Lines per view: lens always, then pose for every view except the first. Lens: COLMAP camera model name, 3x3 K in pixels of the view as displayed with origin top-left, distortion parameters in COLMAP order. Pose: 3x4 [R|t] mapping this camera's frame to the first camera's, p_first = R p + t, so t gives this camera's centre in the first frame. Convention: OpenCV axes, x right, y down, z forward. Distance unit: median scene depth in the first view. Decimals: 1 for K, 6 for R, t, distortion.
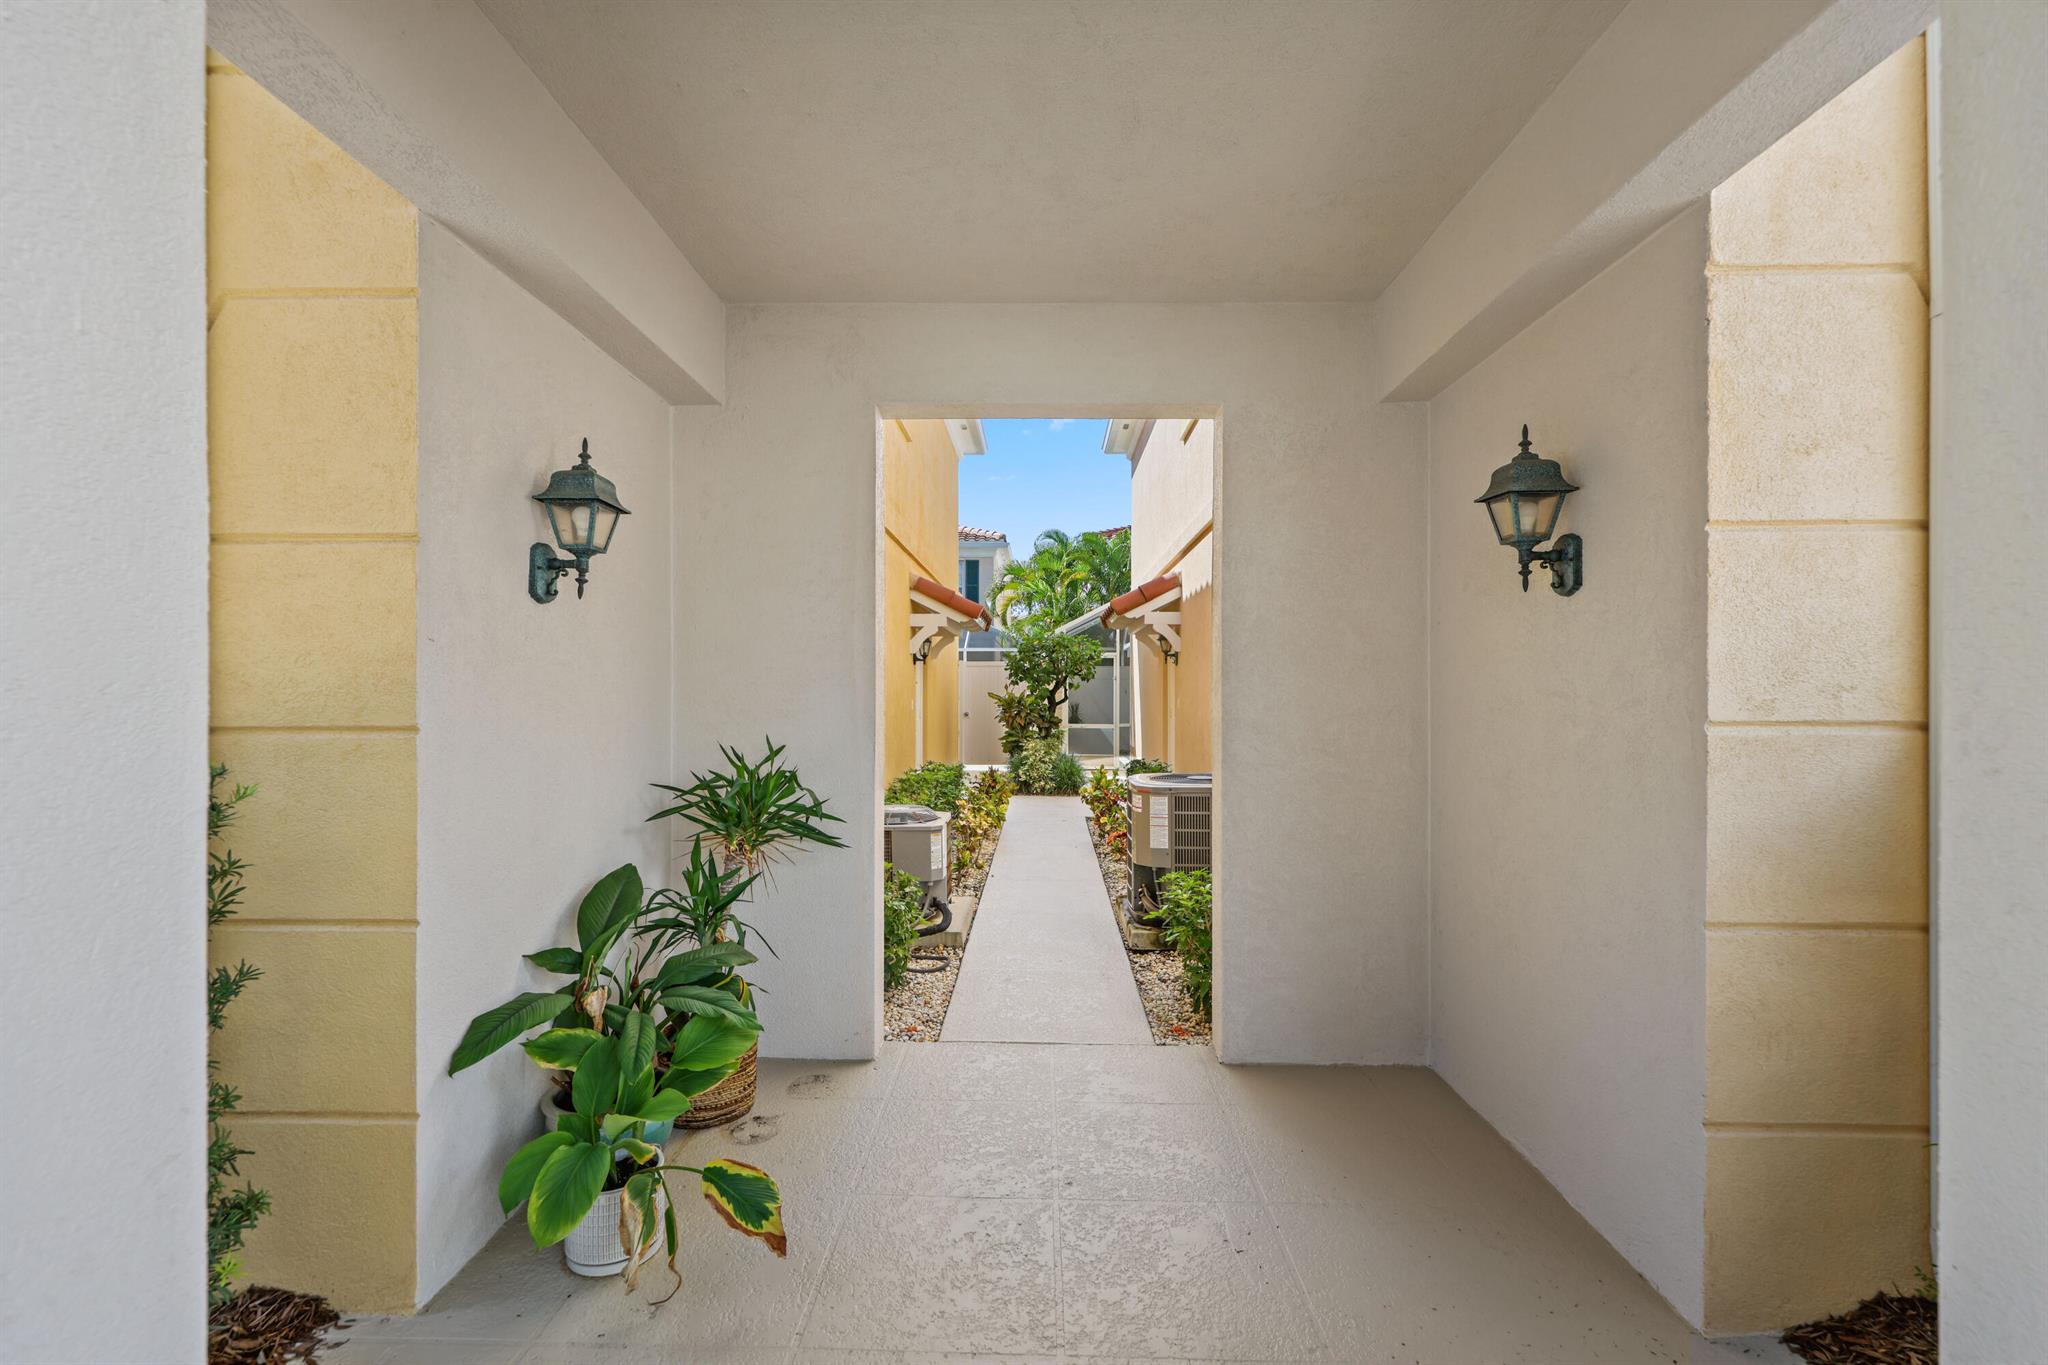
lens RADIAL K [[838.4, 0, 1023.7], [0, 838.4, 688.5], [0, 0, 1]] dist [-0.004130, -0.000127]
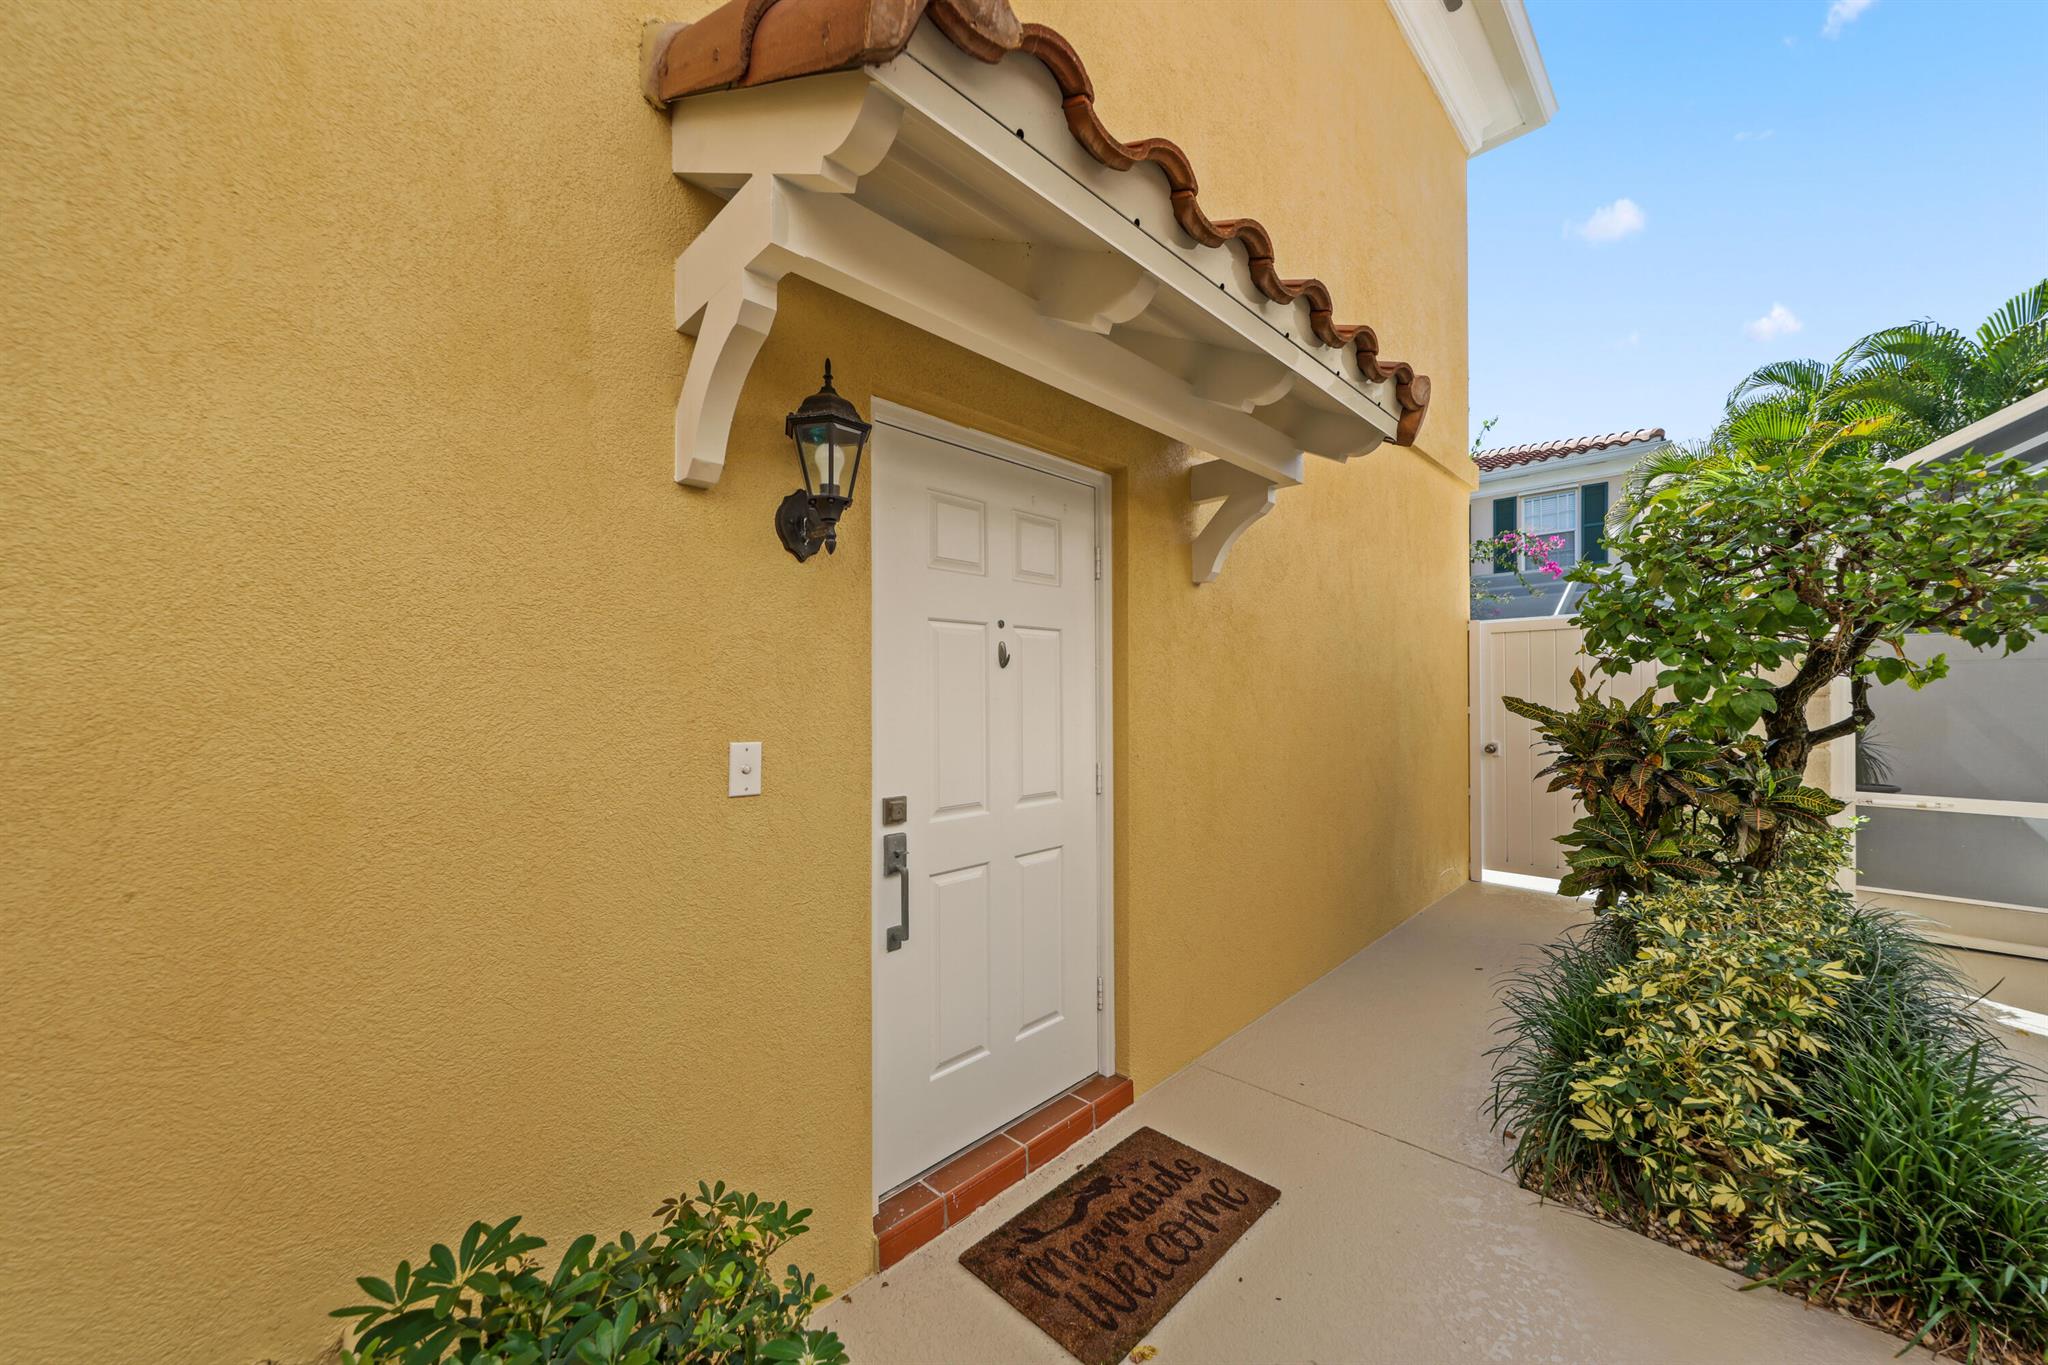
lens RADIAL K [[757.8, 0, 1023.6], [0, 757.8, 697.2], [0, 0, 1]] dist [-0.001084, -0.000177]
pose [[0.732998, -0.005901, -0.680206, 0.019449], [0.006047, 0.999979, -0.002159, 0.004055], [0.680204, -0.002531, 0.733018, 0.656023]]
